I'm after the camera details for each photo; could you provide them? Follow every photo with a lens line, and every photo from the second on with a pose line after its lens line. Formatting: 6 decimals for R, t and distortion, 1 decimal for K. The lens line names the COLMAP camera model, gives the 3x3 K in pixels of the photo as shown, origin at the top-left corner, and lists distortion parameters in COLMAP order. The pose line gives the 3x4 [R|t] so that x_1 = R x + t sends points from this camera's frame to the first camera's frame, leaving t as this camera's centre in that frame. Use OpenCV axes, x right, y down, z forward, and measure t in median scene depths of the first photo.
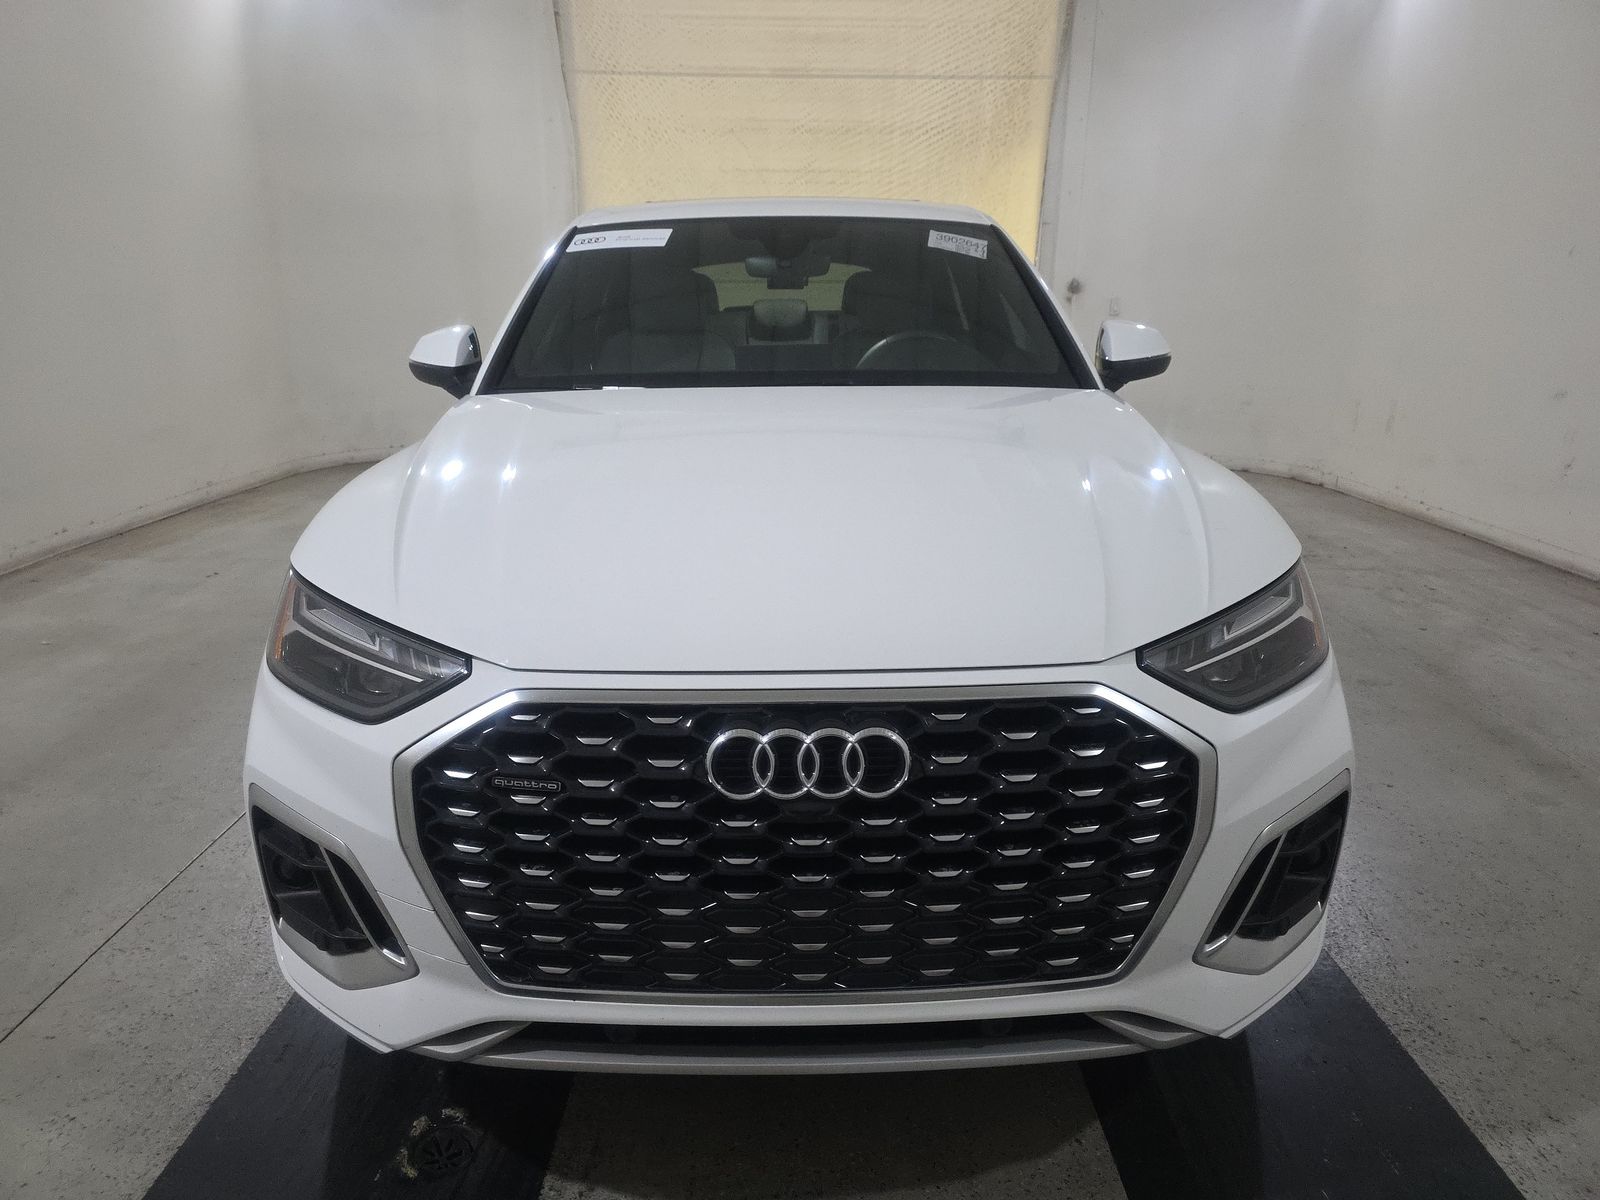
lens RADIAL K [[1073.1, 0, 794.3], [0, 1073.1, 595.6], [0, 0, 1]] dist [0.018606, -0.012854]
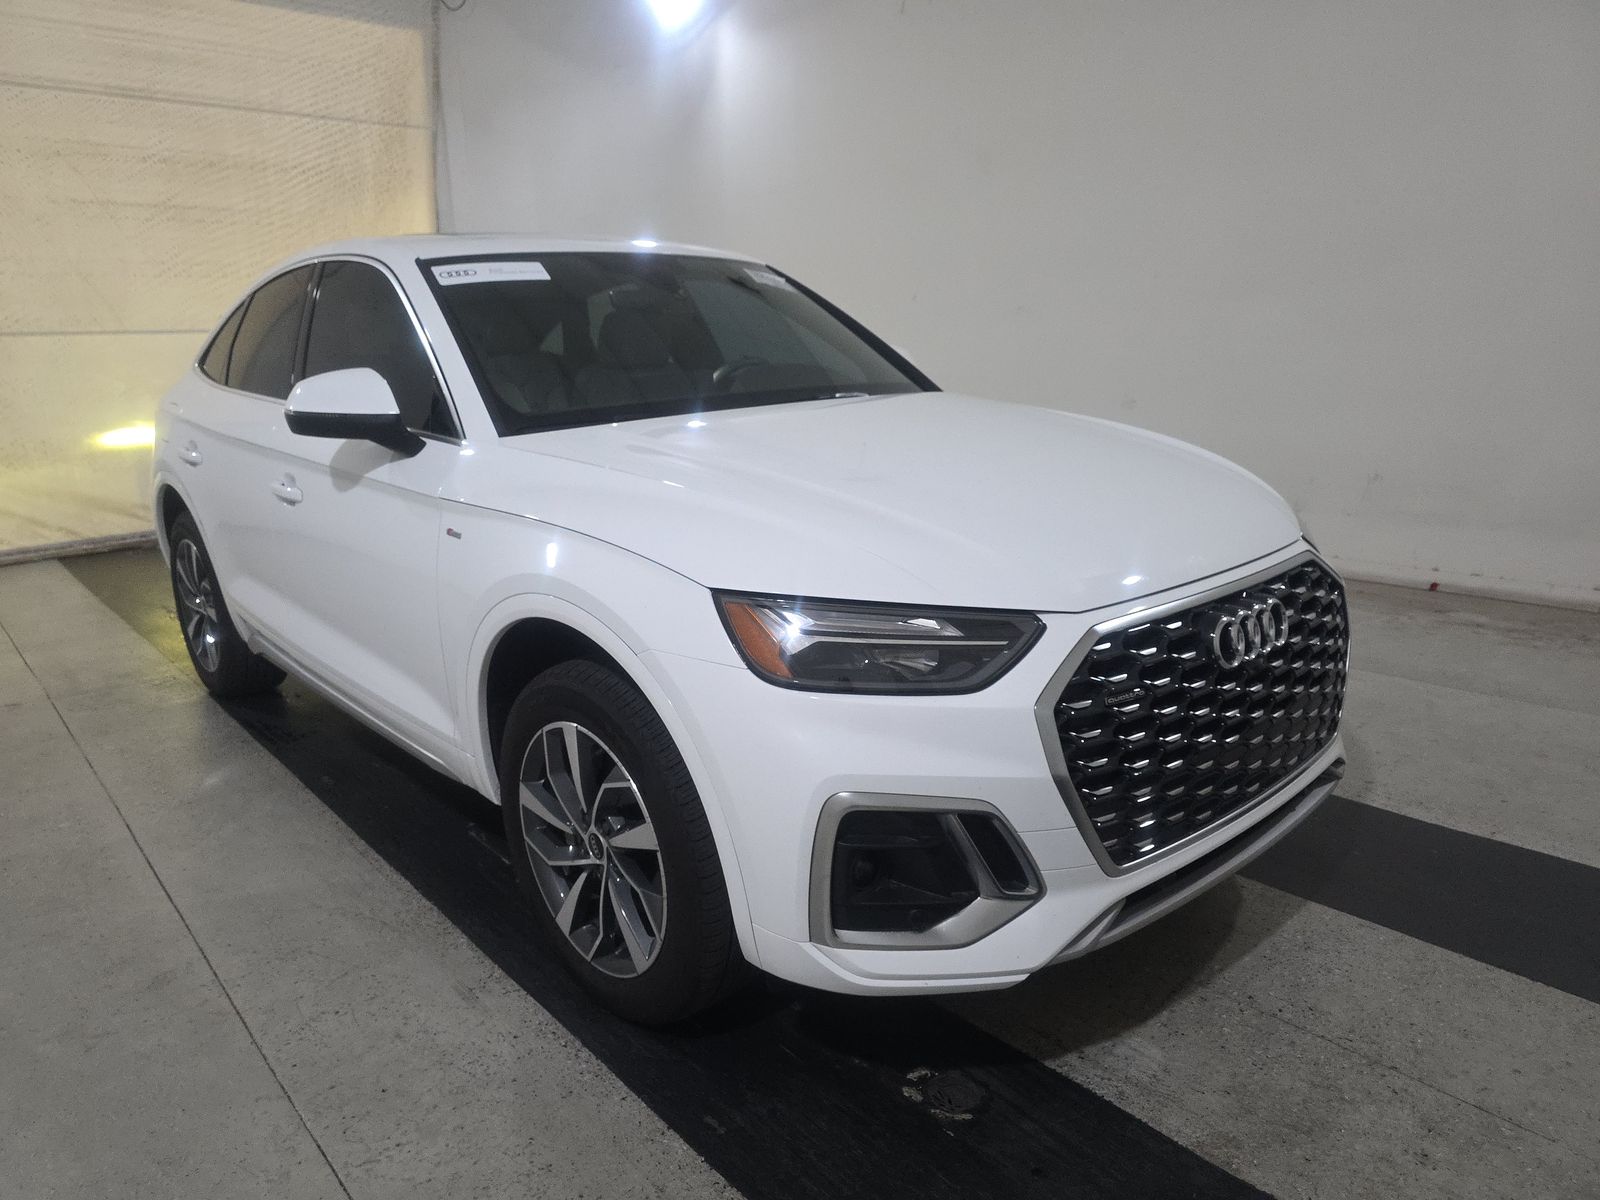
lens RADIAL K [[1073.1, 0, 791.7], [0, 1073.1, 606.5], [0, 0, 1]] dist [0.018606, -0.012854]
pose [[0.763249, -0.180775, 0.620299, -0.208595], [0.203131, 0.978518, 0.035228, -0.007359], [-0.613342, 0.099115, 0.783574, 0.041514]]
